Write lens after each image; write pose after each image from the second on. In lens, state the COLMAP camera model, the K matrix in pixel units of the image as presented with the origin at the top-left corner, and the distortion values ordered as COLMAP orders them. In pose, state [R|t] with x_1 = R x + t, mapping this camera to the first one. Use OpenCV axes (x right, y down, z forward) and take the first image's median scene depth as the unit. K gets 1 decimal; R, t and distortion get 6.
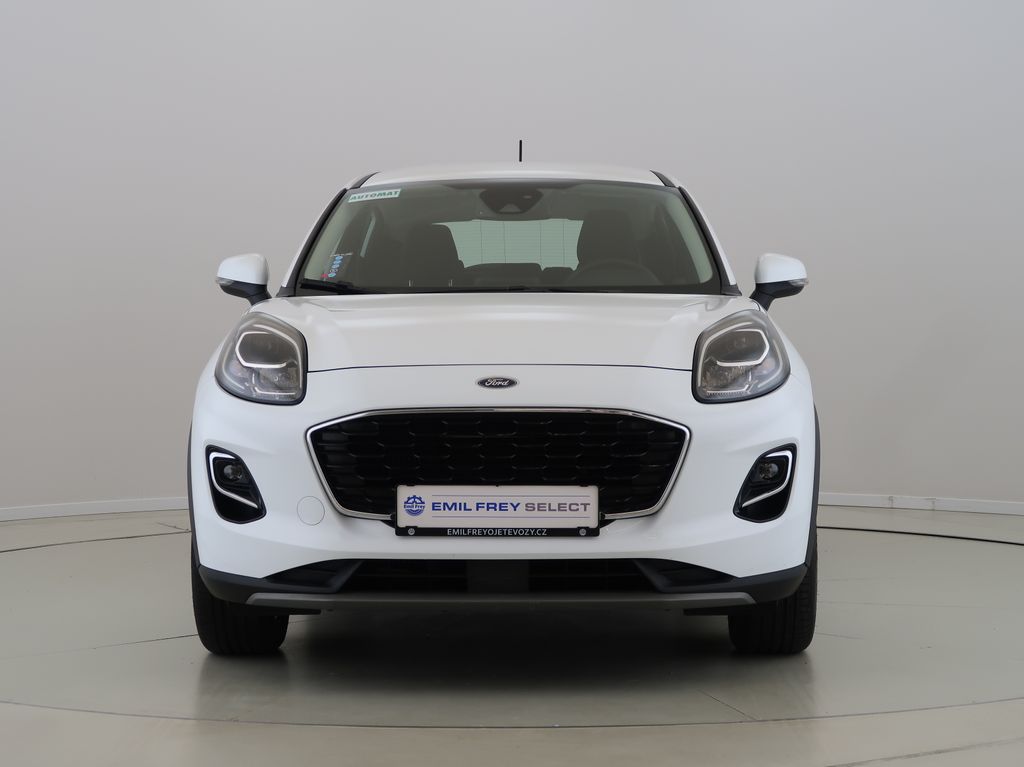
lens RADIAL K [[1975.6, 0, 508.2], [0, 1975.6, 387.8], [0, 0, 1]] dist [-0.249771, 0.000000]
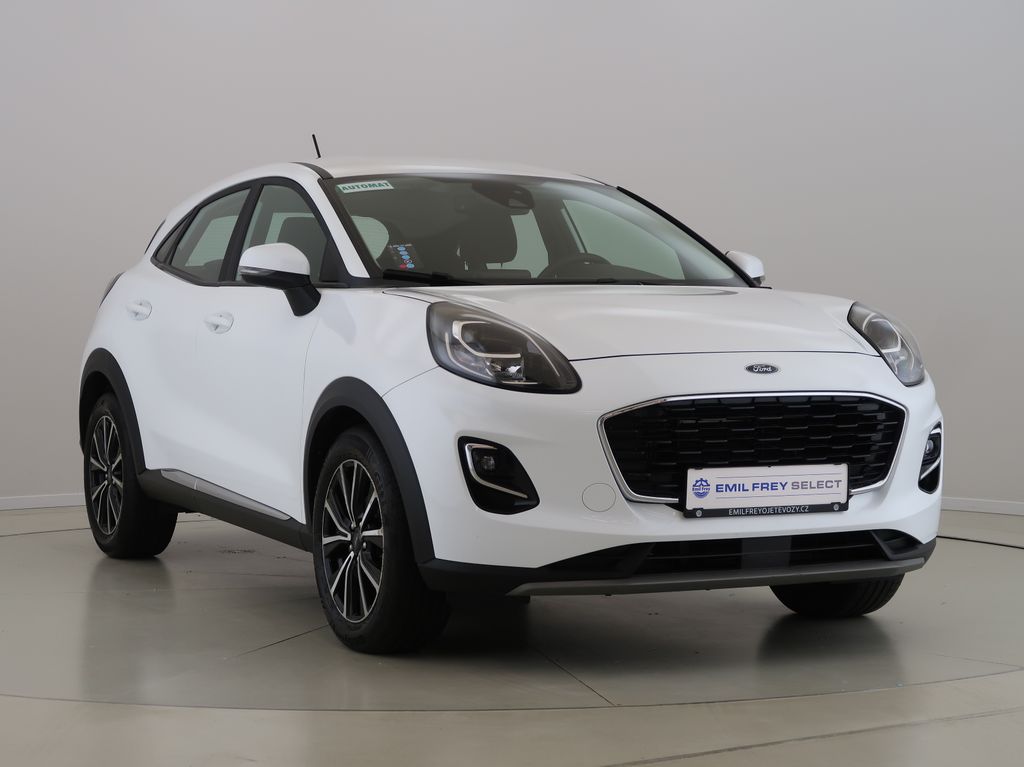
lens RADIAL K [[1975.6, 0, 516.0], [0, 1975.6, 383.1], [0, 0, 1]] dist [-0.249771, 0.000000]
pose [[0.937474, -0.016585, 0.347661, -0.493375], [0.017062, 0.999853, 0.001690, 0.001157], [-0.347638, 0.004348, 0.937619, 0.064785]]
